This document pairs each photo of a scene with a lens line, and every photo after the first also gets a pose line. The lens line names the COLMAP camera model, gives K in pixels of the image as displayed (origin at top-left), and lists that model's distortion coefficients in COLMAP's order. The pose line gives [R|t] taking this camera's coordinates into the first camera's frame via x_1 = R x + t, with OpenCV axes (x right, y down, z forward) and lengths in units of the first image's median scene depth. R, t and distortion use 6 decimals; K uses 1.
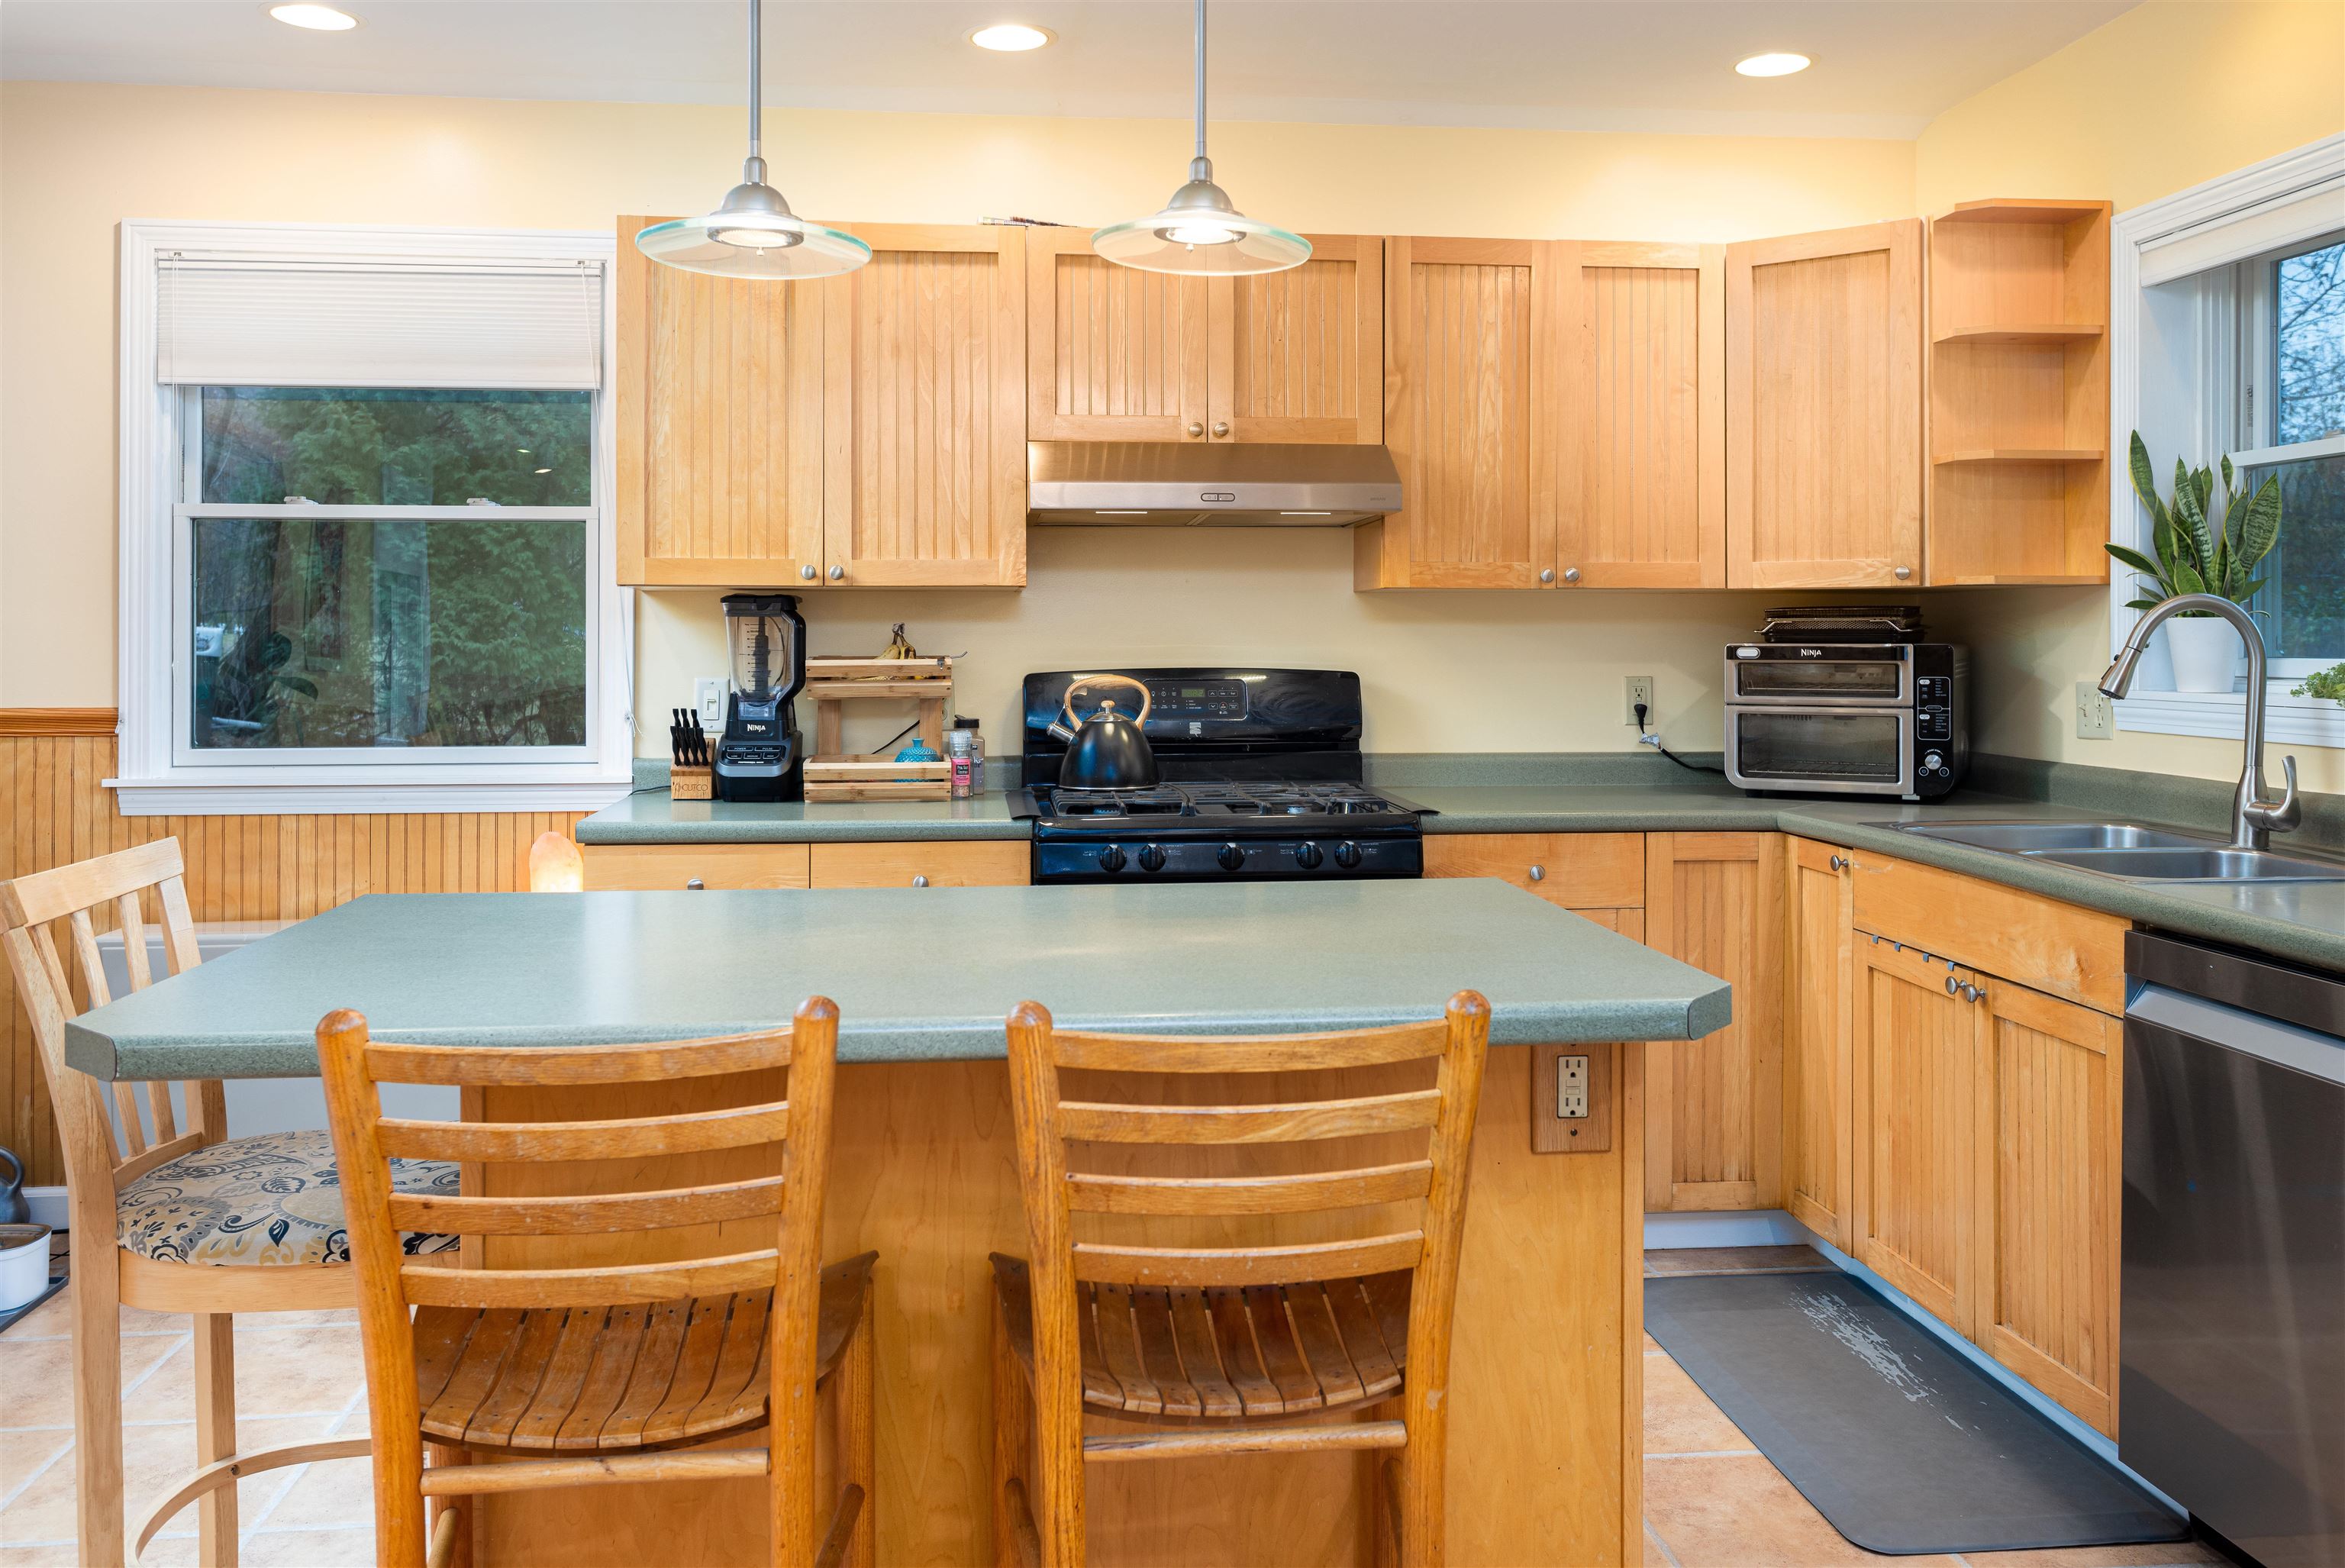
lens RADIAL K [[1864.6, 0, 1185.5], [0, 1864.6, 637.2], [0, 0, 1]] dist [-0.012088, -0.004288]
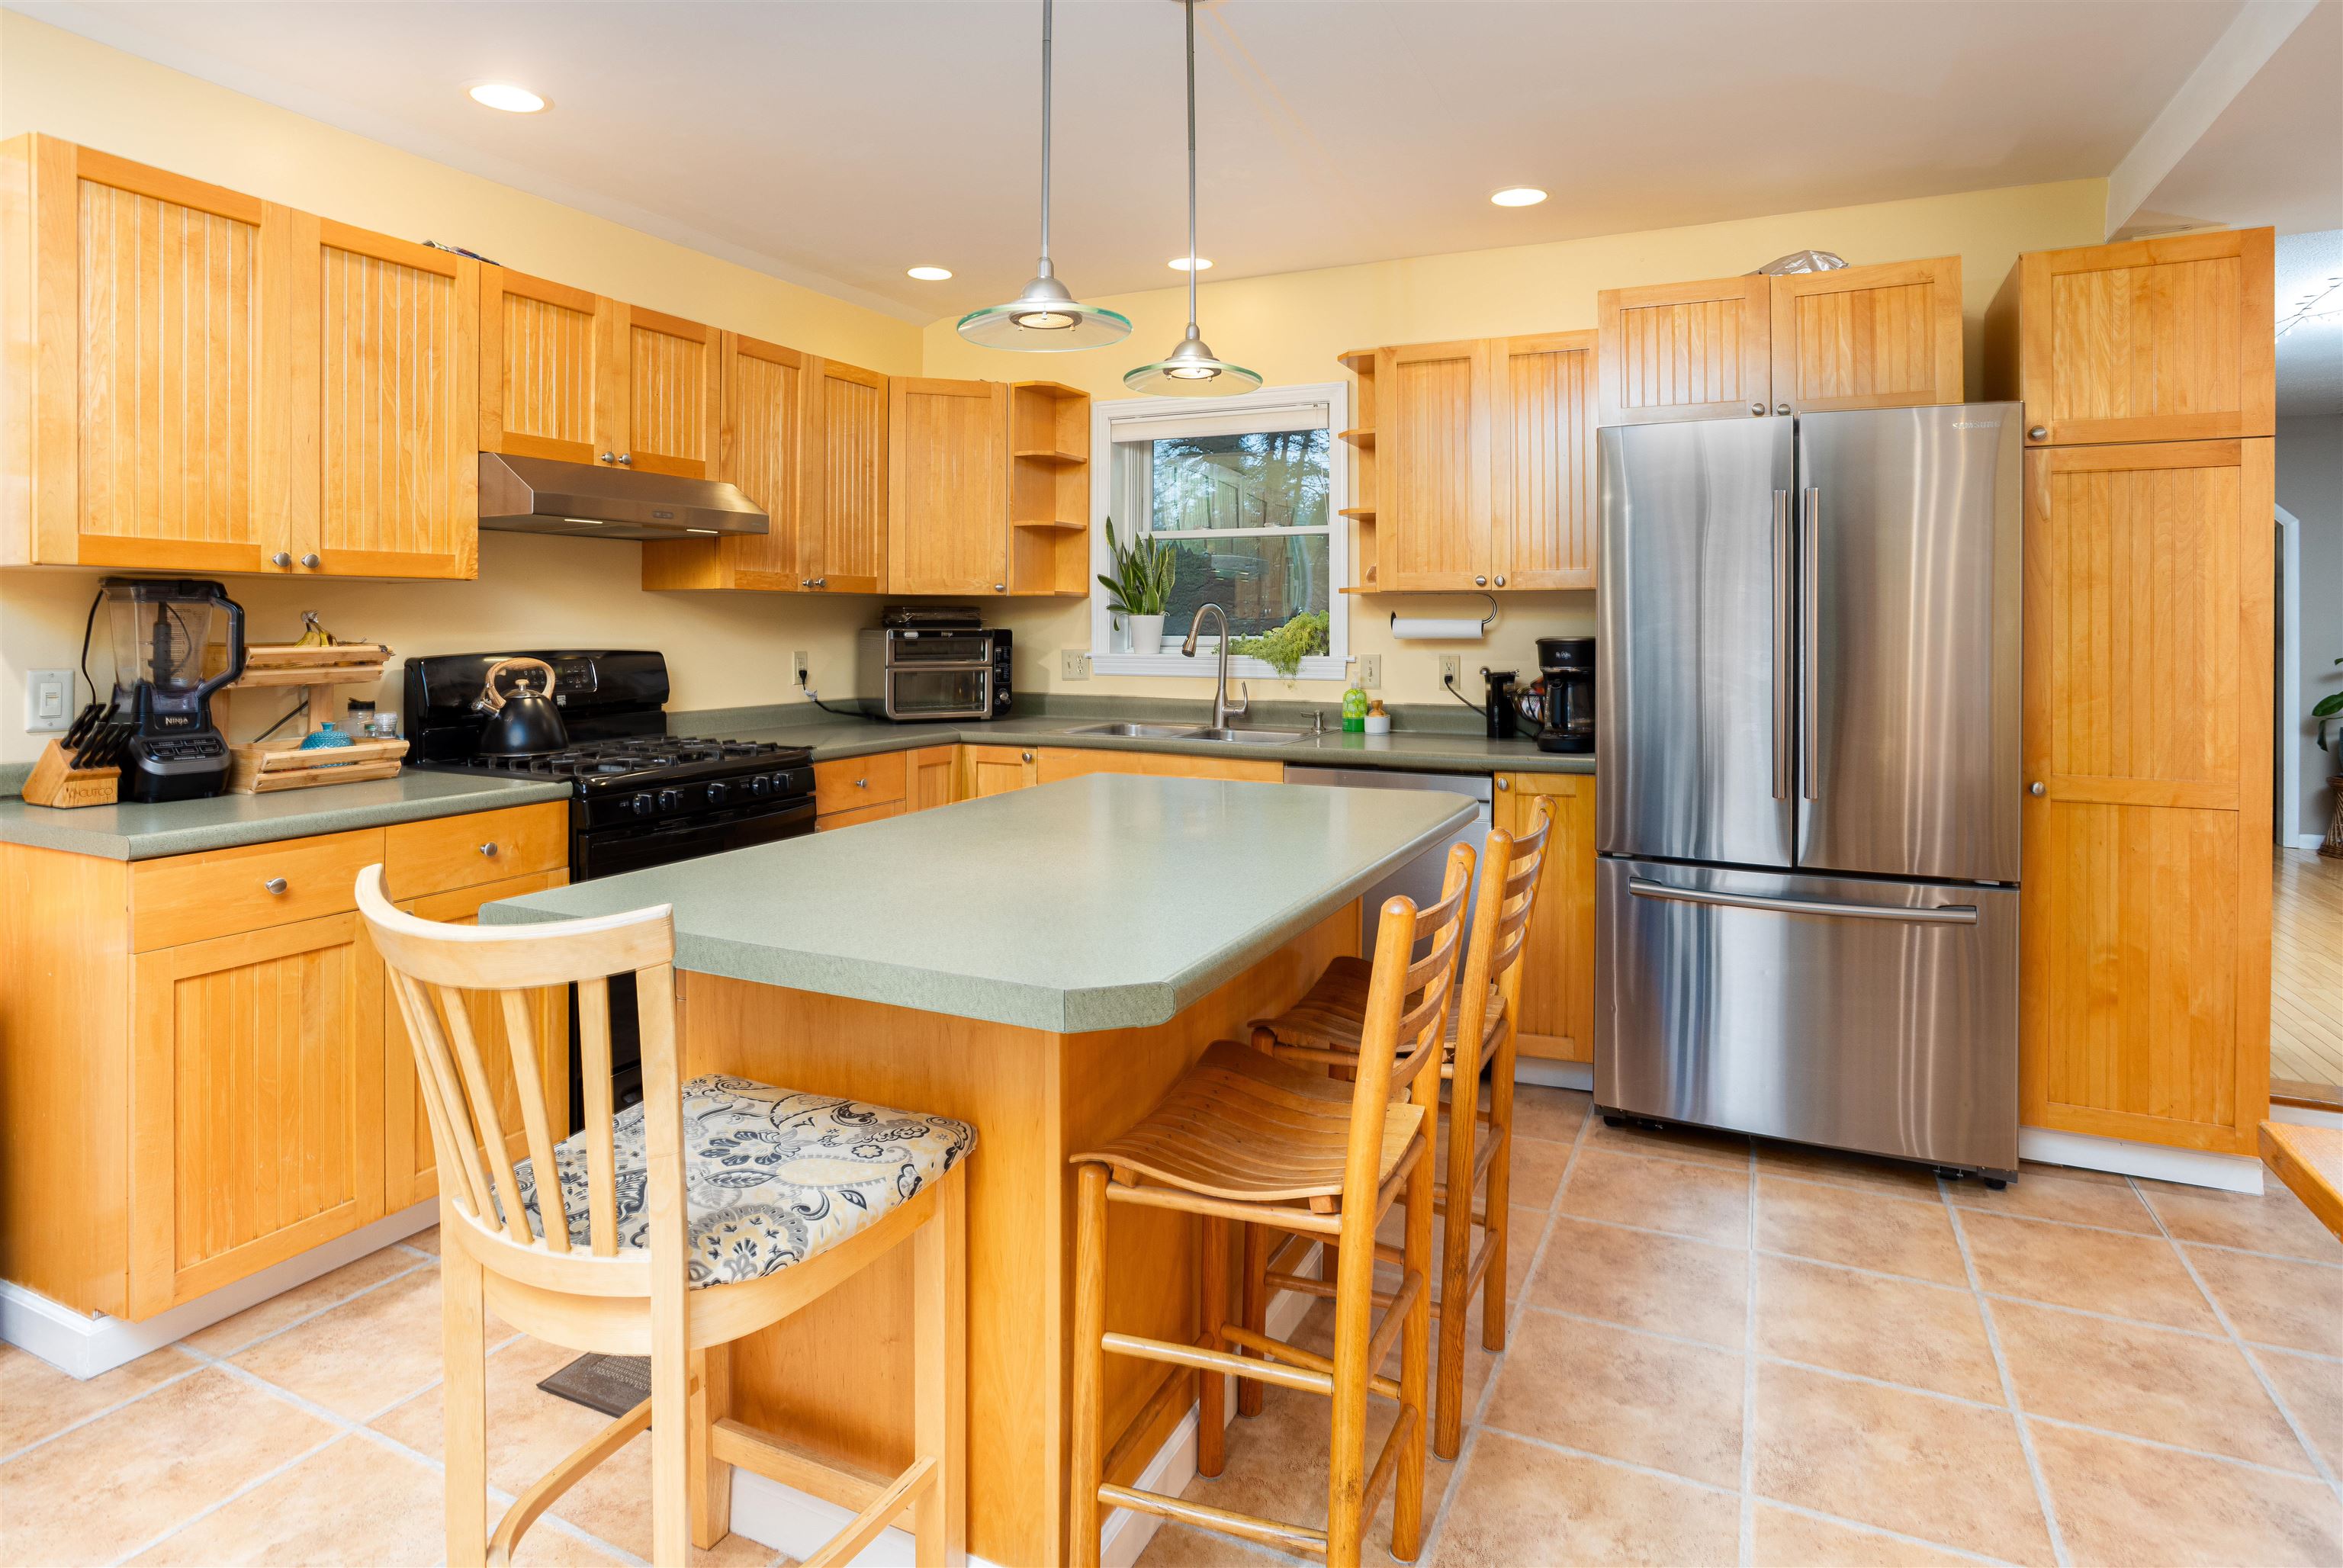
lens RADIAL K [[1264.1, 0, 1168.8], [0, 1264.1, 641.8], [0, 0, 1]] dist [-0.011612, 0.003470]
pose [[0.526485, -0.011559, 0.850106, -0.505049], [-0.004546, 0.999855, 0.016411, -0.004073], [-0.850172, -0.012505, 0.526356, 0.242900]]
